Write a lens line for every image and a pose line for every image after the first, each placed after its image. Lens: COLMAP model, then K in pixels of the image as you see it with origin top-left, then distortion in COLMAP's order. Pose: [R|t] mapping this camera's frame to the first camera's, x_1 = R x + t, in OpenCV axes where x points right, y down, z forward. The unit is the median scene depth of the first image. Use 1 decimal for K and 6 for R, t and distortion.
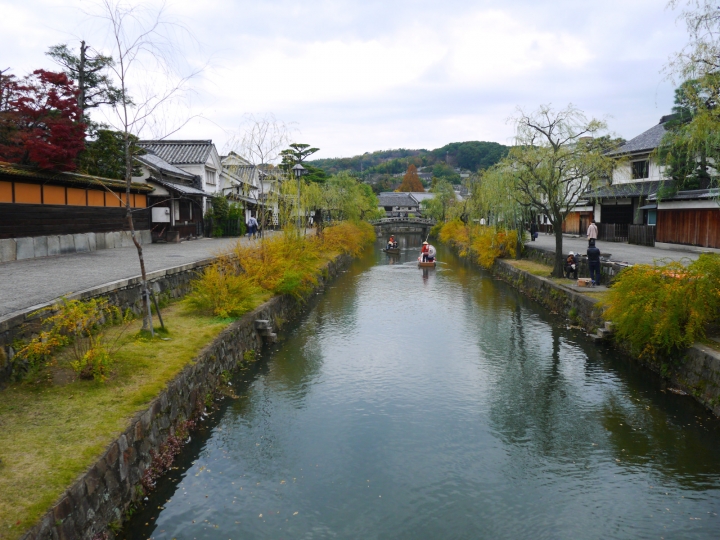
lens RADIAL K [[594.4, 0, 360.0], [0, 594.4, 270.0], [0, 0, 1]] dist [-0.041941, 0.012476]
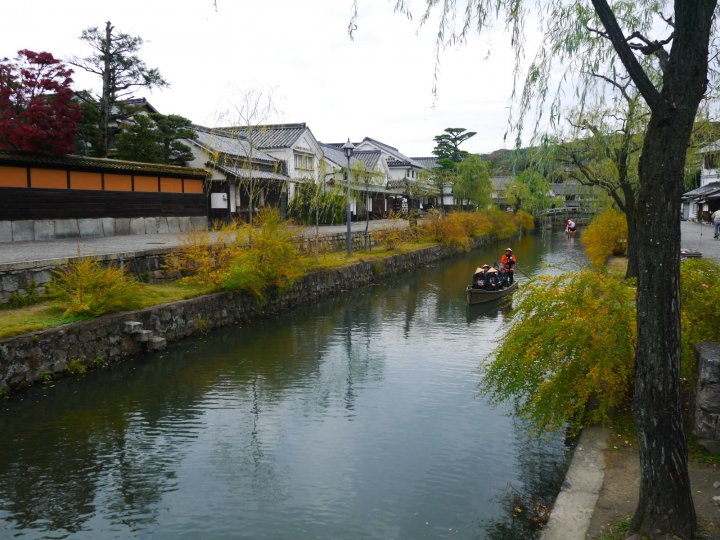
lens RADIAL K [[594.4, 0, 360.0], [0, 594.4, 270.0], [0, 0, 1]] dist [-0.041941, 0.012476]
pose [[0.940550, 0.035060, -0.337841, 0.184089], [-0.030188, 0.999351, 0.019666, -0.005916], [0.338311, -0.008298, 0.940998, 0.151354]]
